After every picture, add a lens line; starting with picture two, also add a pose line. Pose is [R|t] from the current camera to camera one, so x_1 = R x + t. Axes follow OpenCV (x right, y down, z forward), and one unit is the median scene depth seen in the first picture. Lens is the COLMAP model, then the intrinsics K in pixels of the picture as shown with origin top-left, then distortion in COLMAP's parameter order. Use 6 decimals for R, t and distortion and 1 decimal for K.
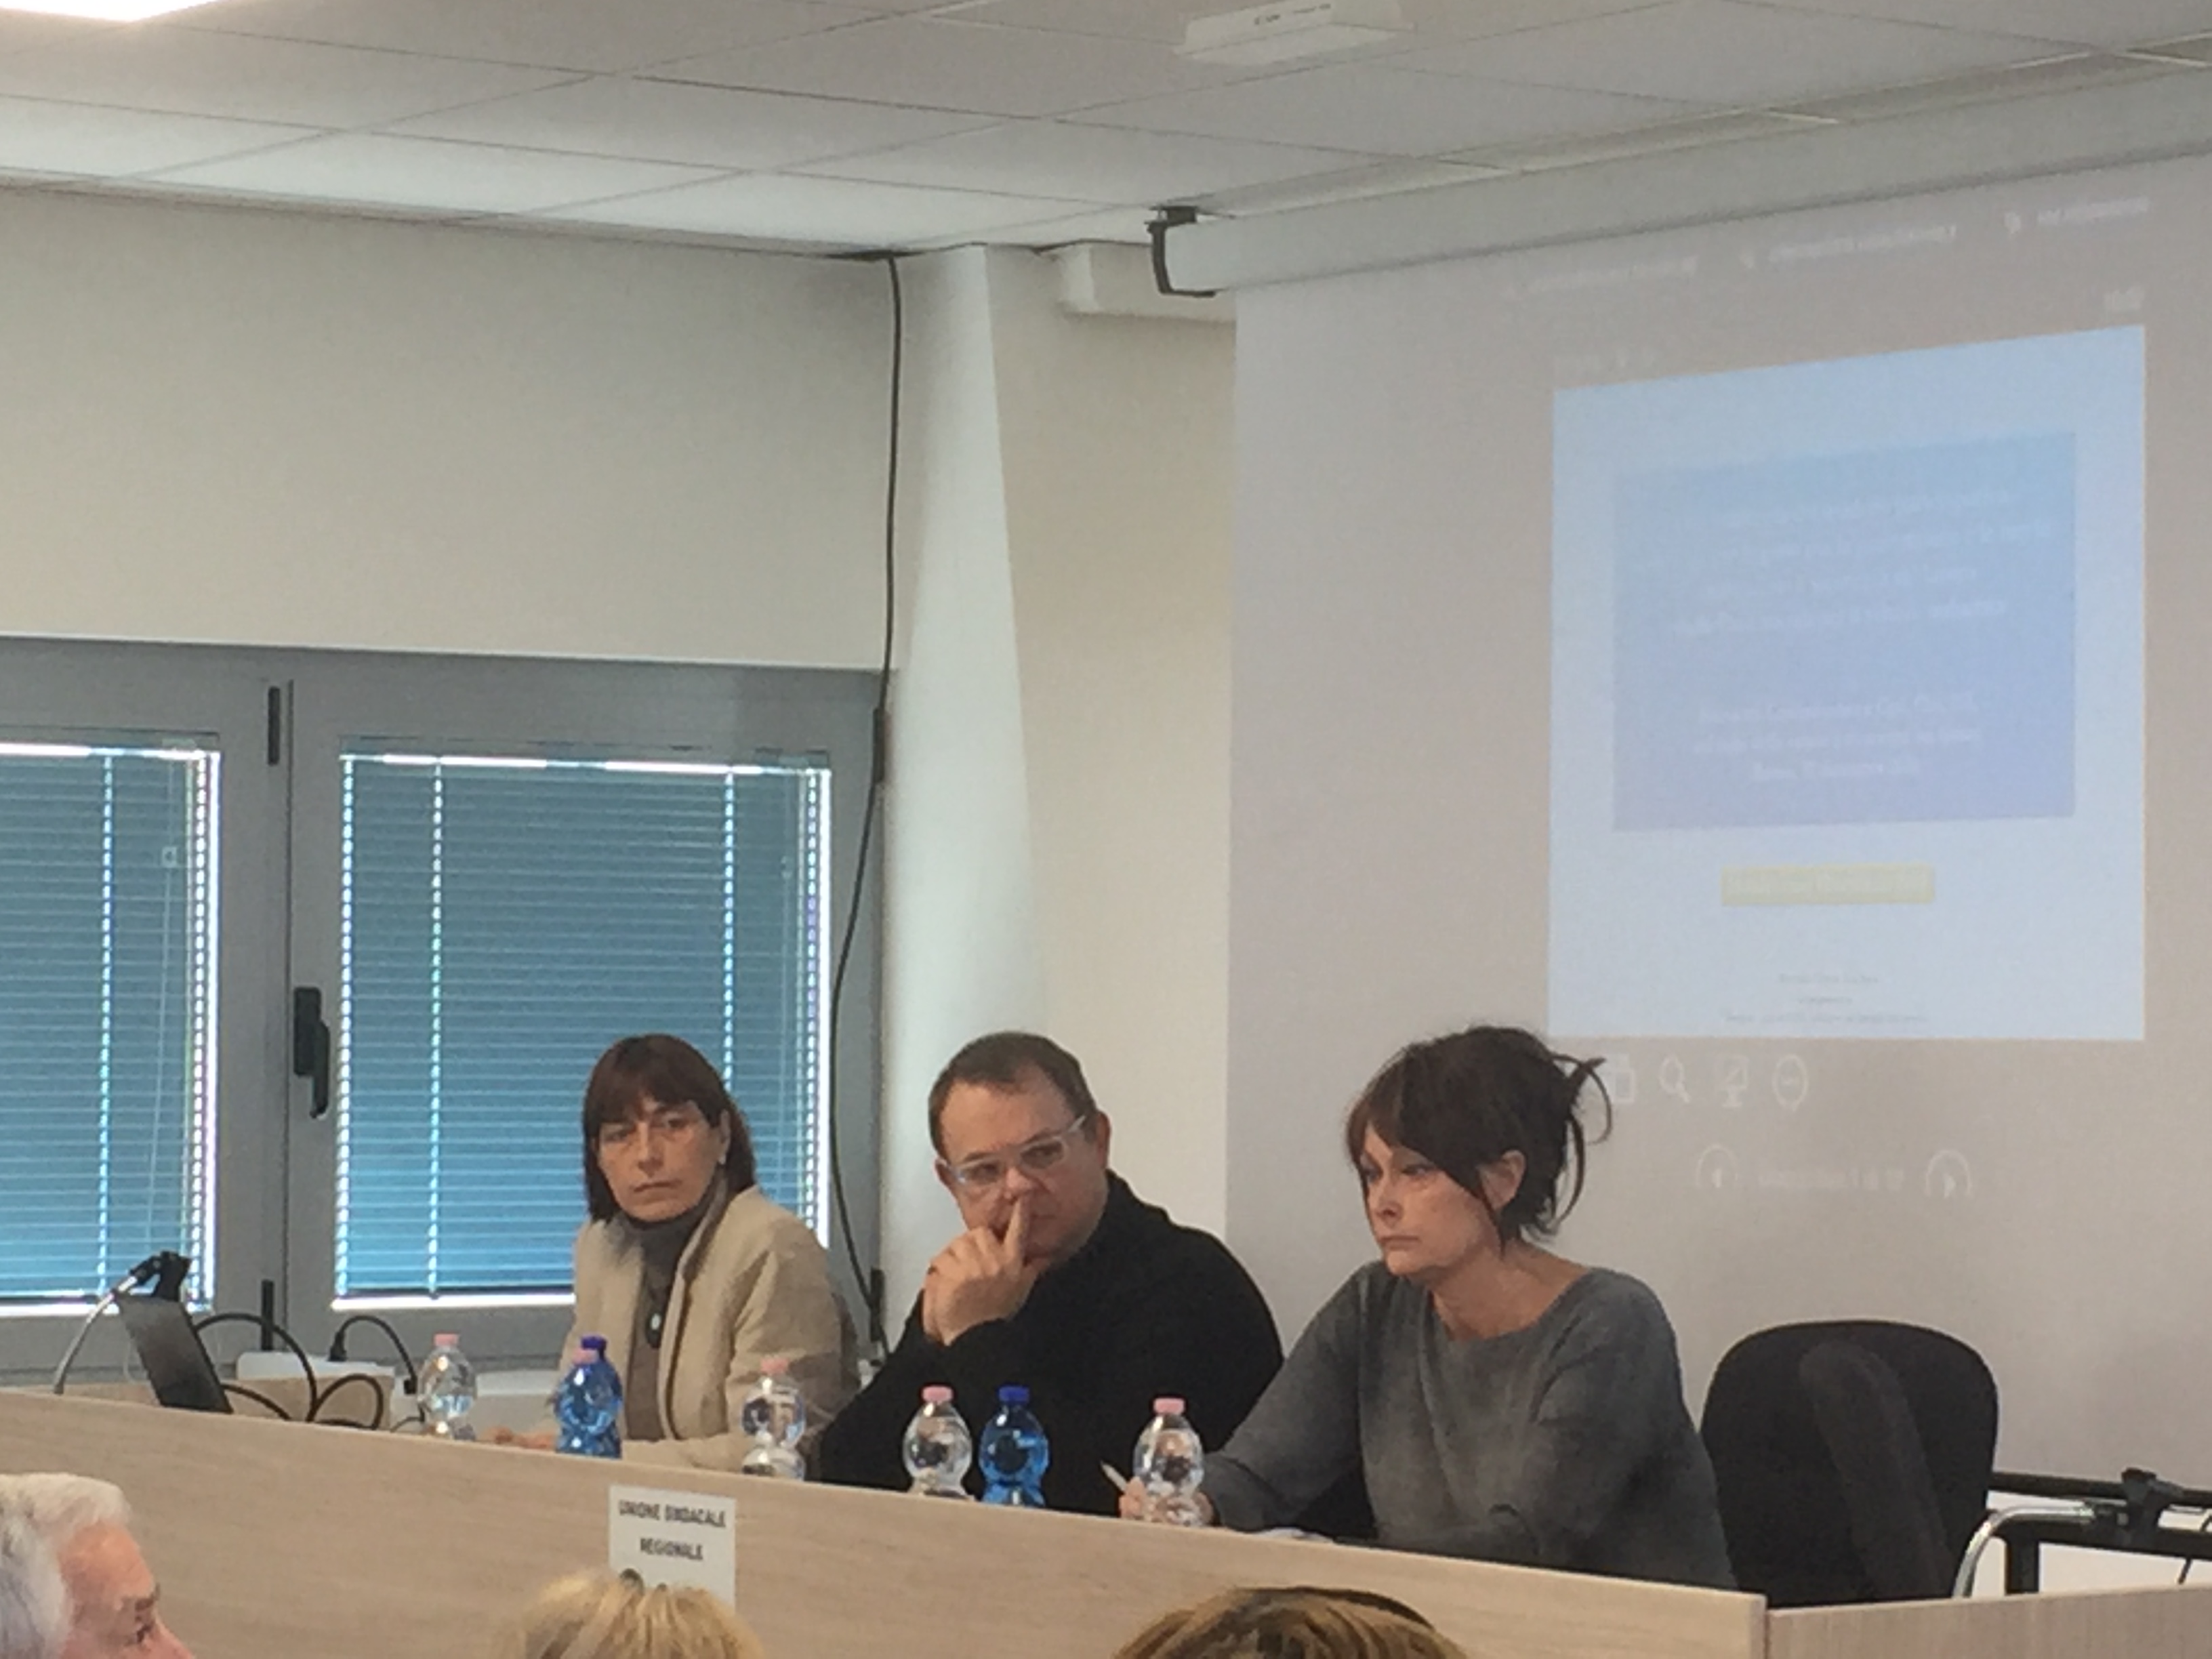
lens RADIAL K [[6431.8, 0, 1060.2], [0, 6431.8, 827.9], [0, 0, 1]] dist [0.084636, 0.000000]
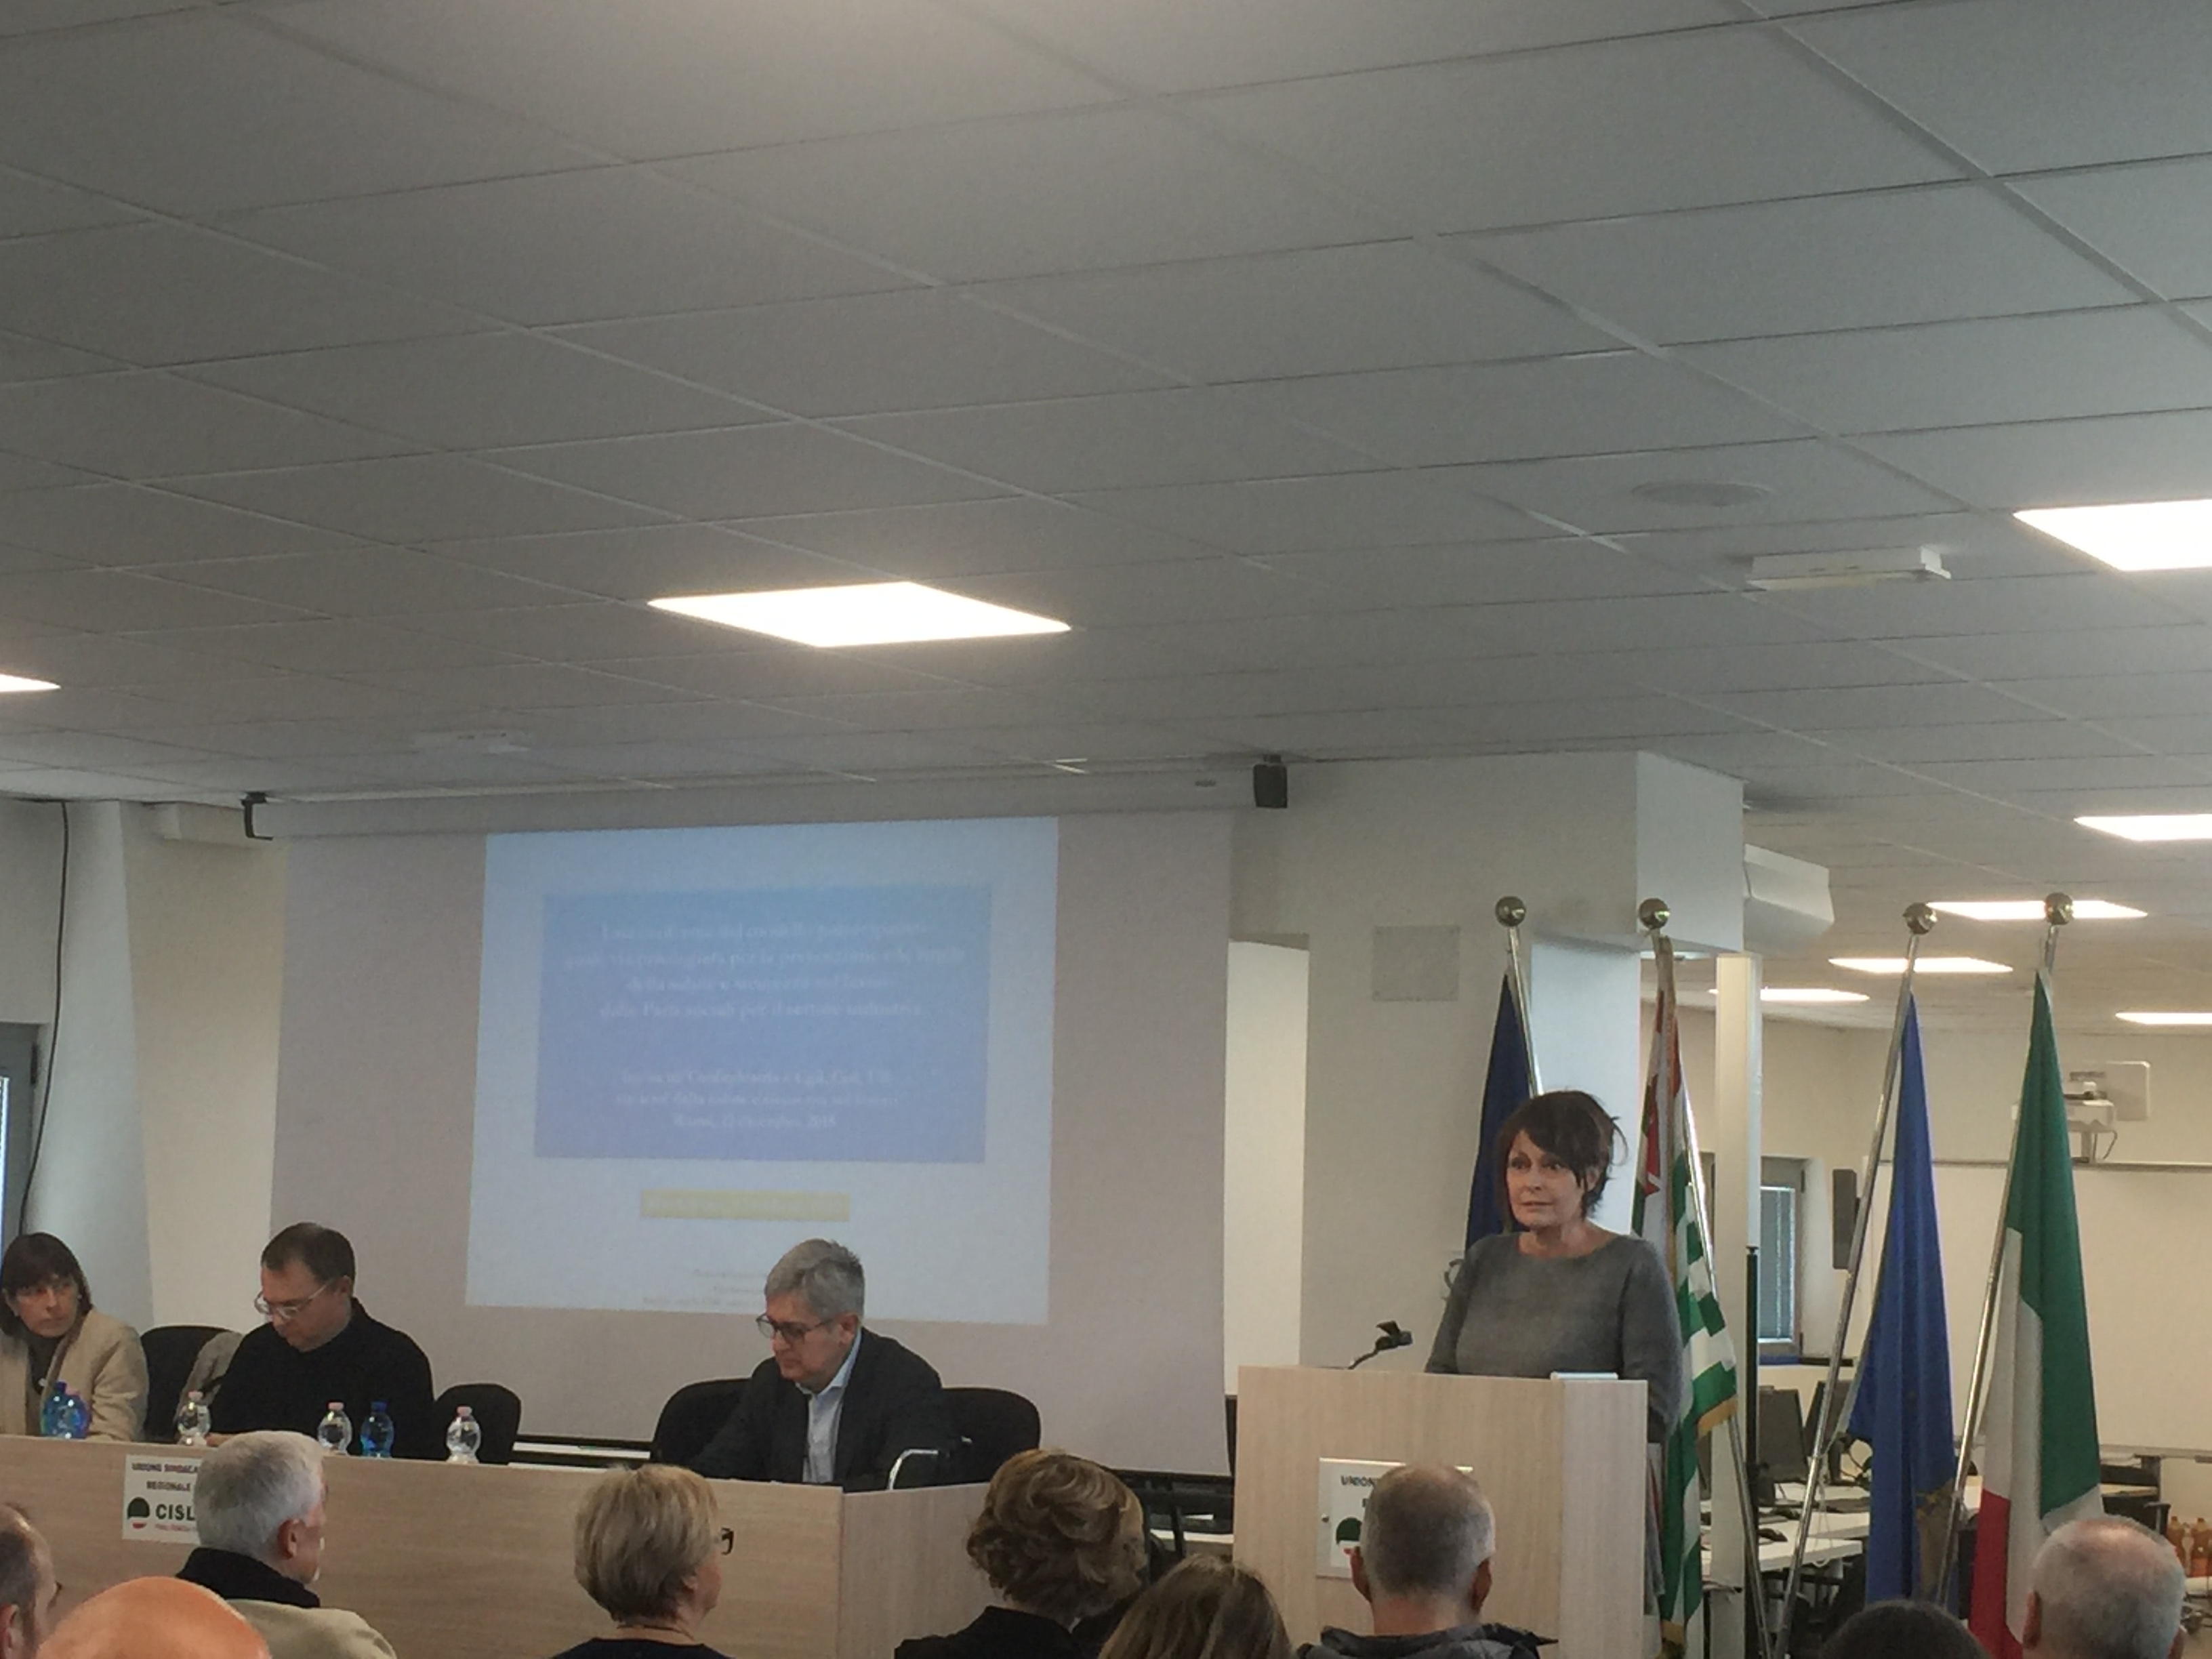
lens RADIAL K [[4192.0, 0, 1103.5], [0, 4192.0, 836.0], [0, 0, 1]] dist [0.060626, 0.000000]
pose [[0.914432, 0.052642, 0.401301, -0.273503], [-0.029442, 0.997530, -0.063766, -0.012057], [-0.403667, 0.046495, 0.913724, -0.265859]]
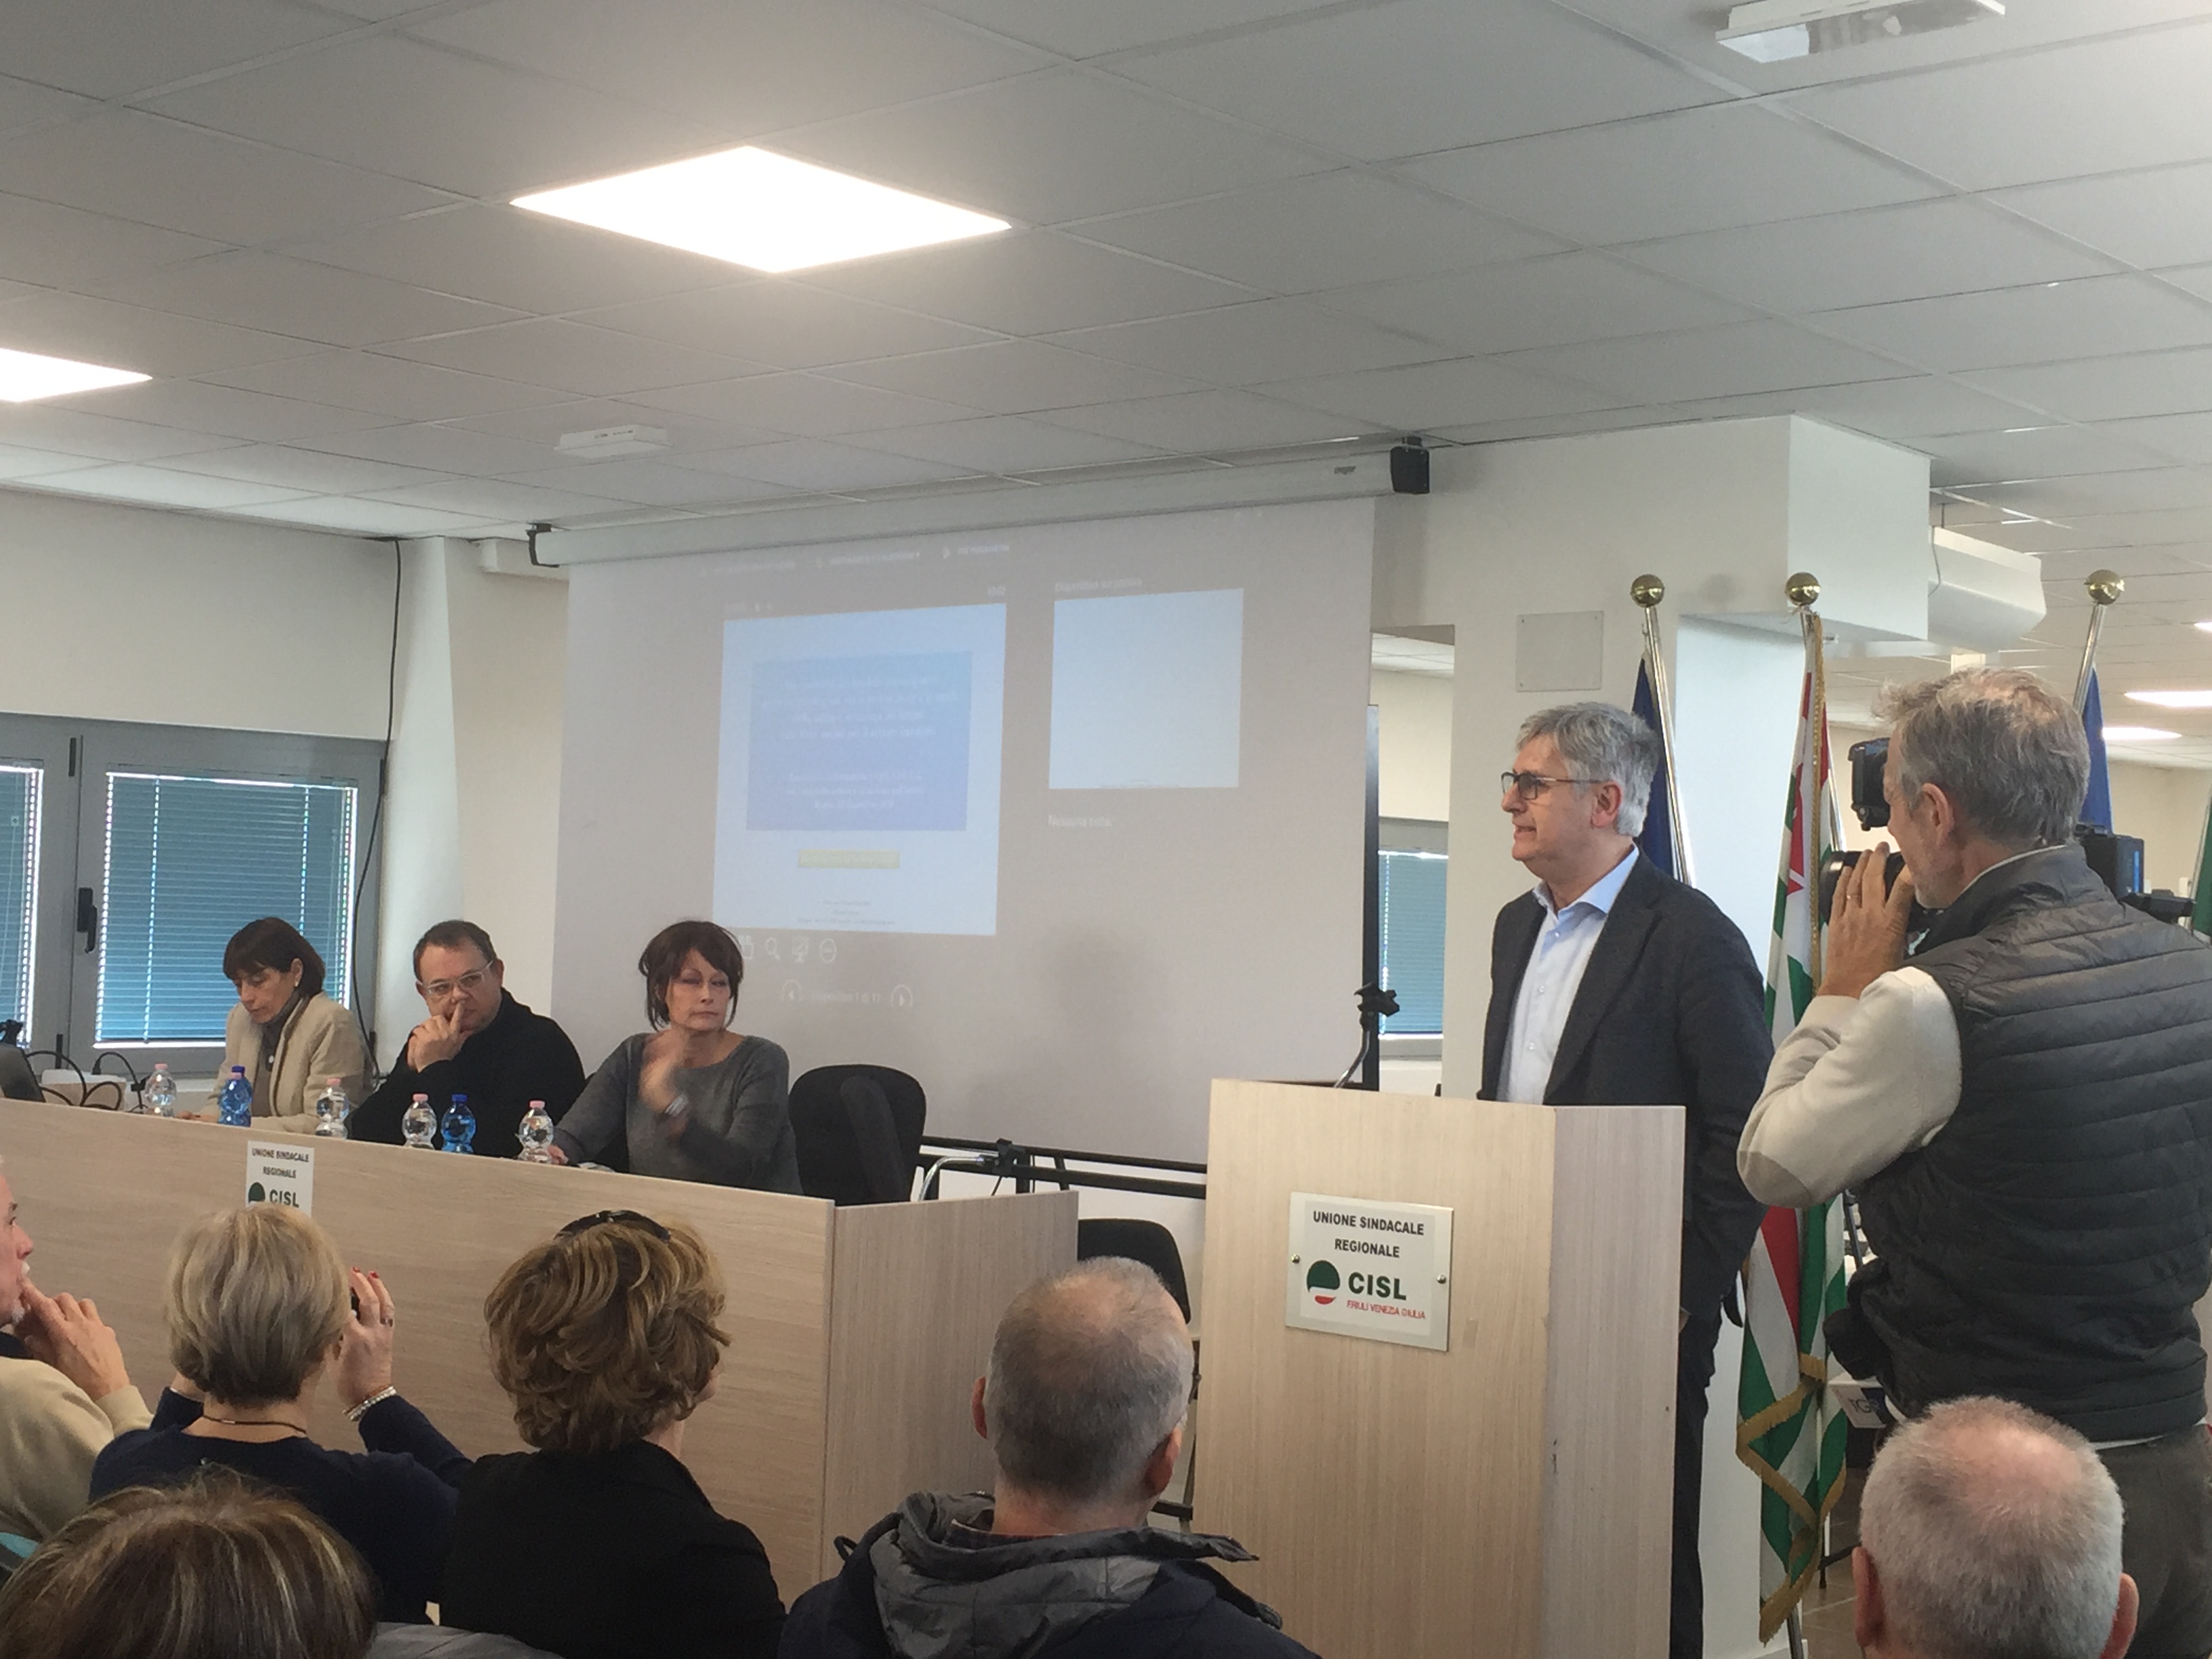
lens RADIAL K [[2957.4, 0, 1100.1], [0, 2957.4, 818.4], [0, 0, 1]] dist [0.056157, 0.000000]
pose [[0.975012, 0.031048, 0.219974, -0.014760], [-0.030570, 0.999517, -0.005581, -0.001502], [-0.220041, -0.001283, 0.975490, 0.026944]]
